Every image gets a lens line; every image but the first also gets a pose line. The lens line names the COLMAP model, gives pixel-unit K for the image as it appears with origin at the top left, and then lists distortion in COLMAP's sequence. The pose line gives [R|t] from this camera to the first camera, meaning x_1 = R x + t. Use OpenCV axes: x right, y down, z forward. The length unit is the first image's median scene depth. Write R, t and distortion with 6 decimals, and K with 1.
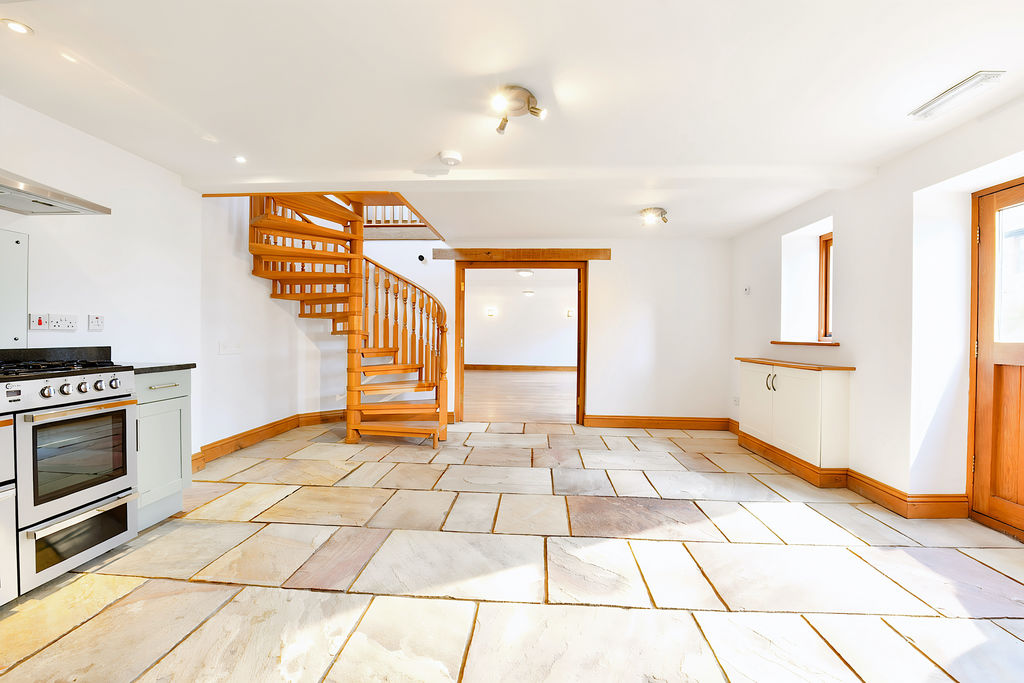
lens RADIAL K [[409.3, 0, 515.5], [0, 409.3, 338.9], [0, 0, 1]] dist [-0.019152, -0.000305]
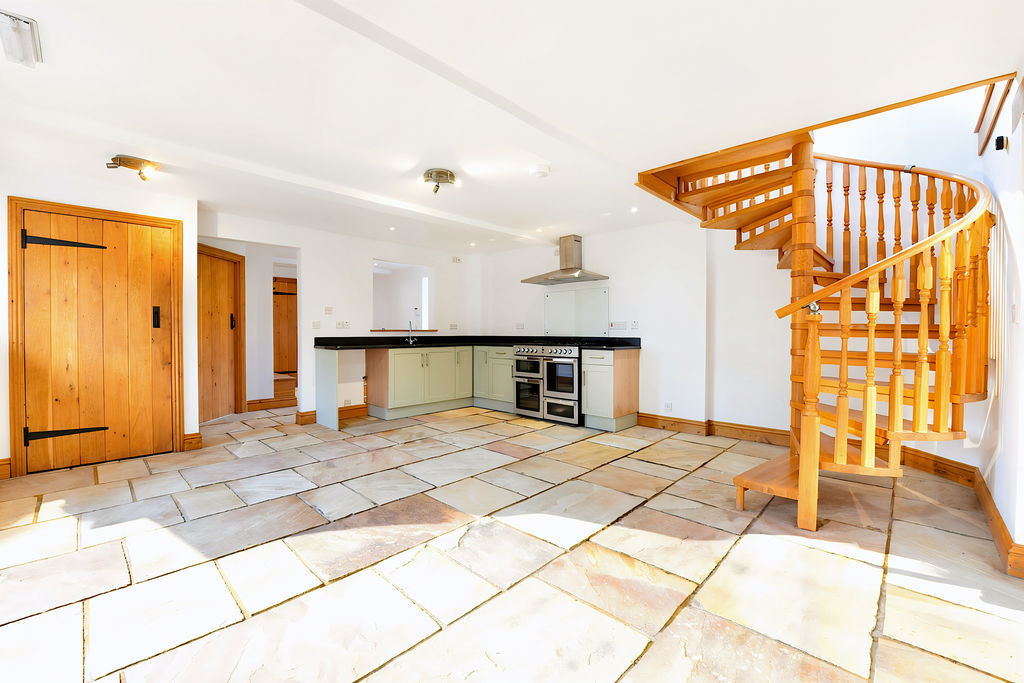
lens RADIAL K [[418.5, 0, 510.1], [0, 418.5, 336.5], [0, 0, 1]] dist [-0.009026, -0.000133]
pose [[-0.655783, -0.000531, -0.754949, 0.633010], [-0.014636, 0.999821, 0.012010, 0.000868], [0.754808, 0.018925, -0.655673, 1.410300]]
